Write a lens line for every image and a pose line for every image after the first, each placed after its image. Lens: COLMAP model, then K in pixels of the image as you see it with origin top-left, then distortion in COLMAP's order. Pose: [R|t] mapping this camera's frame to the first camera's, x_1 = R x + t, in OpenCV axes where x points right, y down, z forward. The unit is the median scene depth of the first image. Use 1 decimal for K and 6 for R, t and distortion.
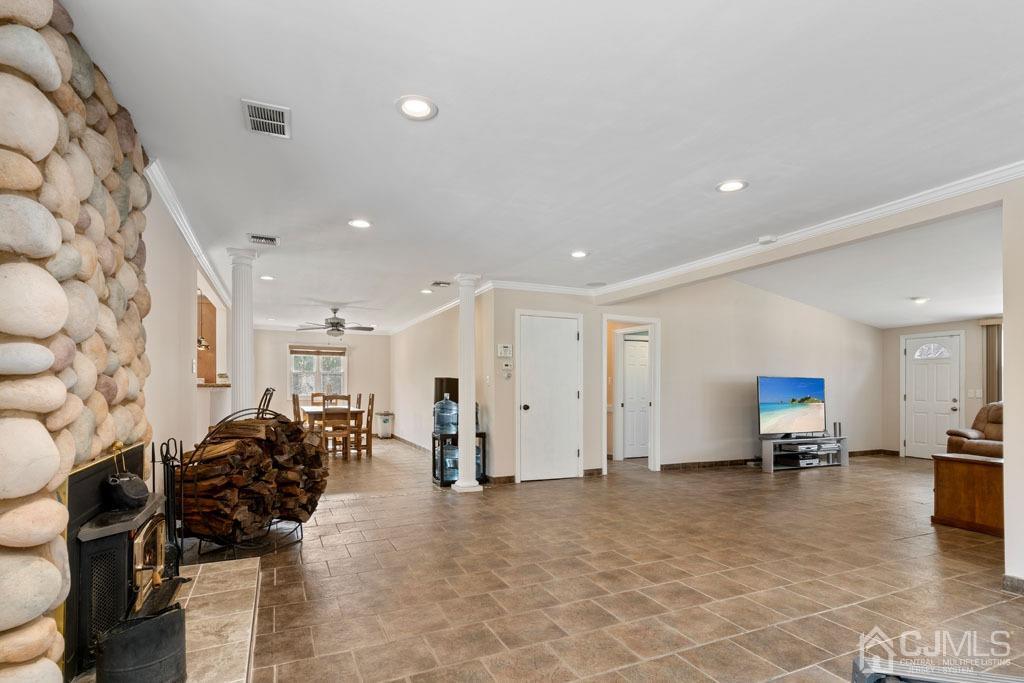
lens RADIAL K [[494.4, 0, 500.0], [0, 494.4, 381.5], [0, 0, 1]] dist [0.000077, -0.001601]
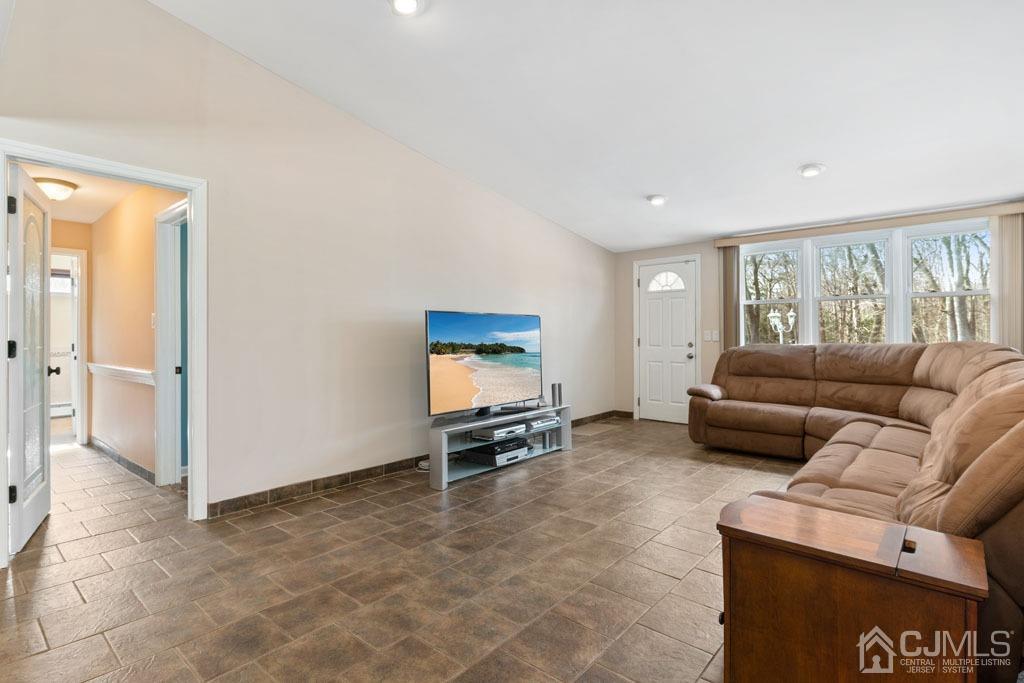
lens RADIAL K [[494.4, 0, 517.8], [0, 494.4, 336.2], [0, 0, 1]] dist [0.000077, -0.001601]
pose [[0.898920, -0.014790, 0.437862, 0.373487], [0.008931, 0.999841, 0.015438, 0.011197], [-0.438021, -0.009967, 0.898910, 0.465382]]
